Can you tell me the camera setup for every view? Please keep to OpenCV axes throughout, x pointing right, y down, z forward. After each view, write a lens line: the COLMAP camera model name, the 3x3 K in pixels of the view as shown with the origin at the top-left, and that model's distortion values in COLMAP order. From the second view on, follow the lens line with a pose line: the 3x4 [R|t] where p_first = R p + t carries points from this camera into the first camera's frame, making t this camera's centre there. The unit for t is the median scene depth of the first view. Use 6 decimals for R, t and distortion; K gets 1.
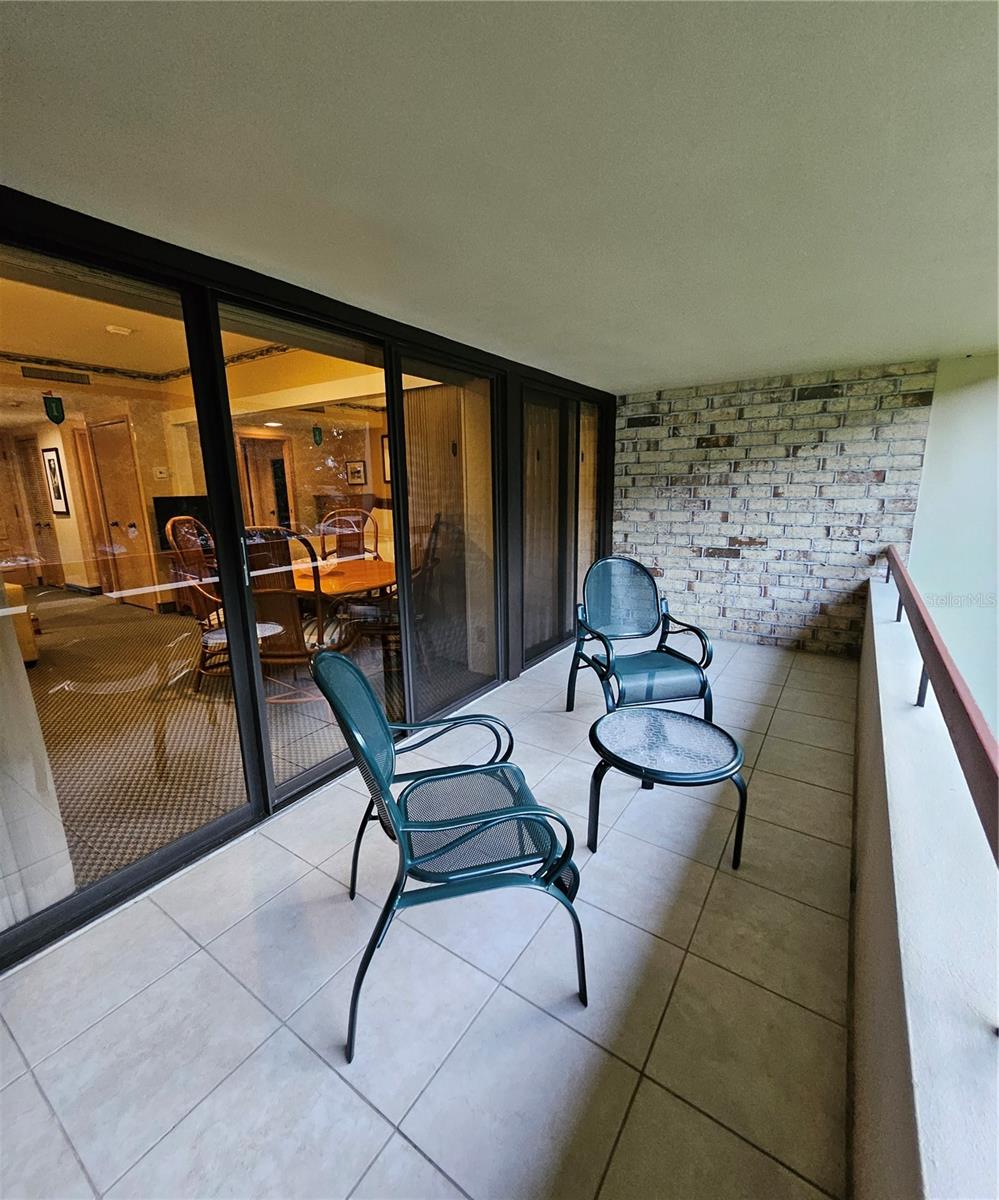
lens RADIAL K [[524.8, 0, 498.2], [0, 524.8, 599.0], [0, 0, 1]] dist [0.007263, -0.002342]
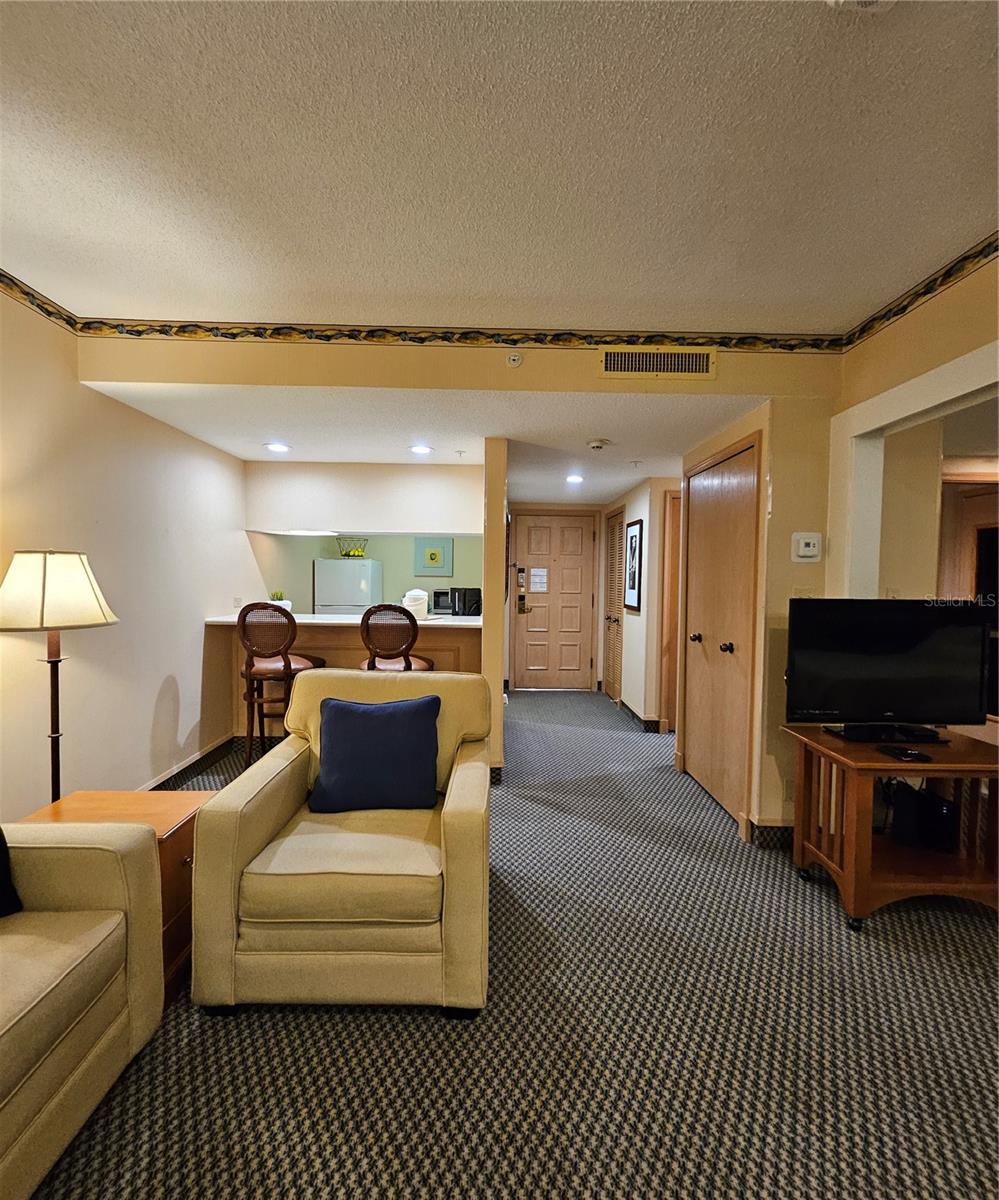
lens RADIAL K [[524.8, 0, 497.9], [0, 524.8, 599.4], [0, 0, 1]] dist [0.007263, -0.002342]
pose [[0.569648, 0.058331, -0.819816, -0.400384], [-0.192863, 0.979114, -0.064346, -0.108070], [0.798940, 0.194767, 0.569000, 0.513625]]
